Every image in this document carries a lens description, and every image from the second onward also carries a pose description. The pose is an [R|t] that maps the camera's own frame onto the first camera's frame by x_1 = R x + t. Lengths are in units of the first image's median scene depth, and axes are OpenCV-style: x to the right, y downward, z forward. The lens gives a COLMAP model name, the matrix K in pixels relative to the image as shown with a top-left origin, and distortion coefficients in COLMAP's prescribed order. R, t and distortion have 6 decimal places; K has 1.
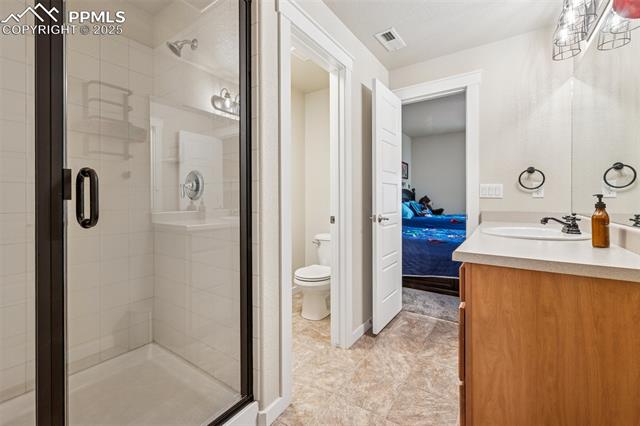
lens RADIAL K [[263.2, 0, 320.0], [0, 263.2, 213.0], [0, 0, 1]] dist [-0.000535, -0.000138]
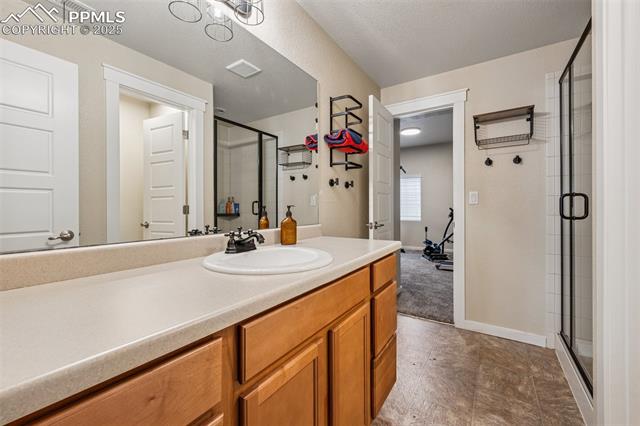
lens RADIAL K [[263.2, 0, 320.0], [0, 263.2, 213.0], [0, 0, 1]] dist [-0.000535, -0.000138]
pose [[-0.999864, 0.005183, -0.015685, 0.971853], [0.005112, 0.999977, 0.004531, -0.043200], [0.015709, 0.004450, -0.999867, 1.909706]]
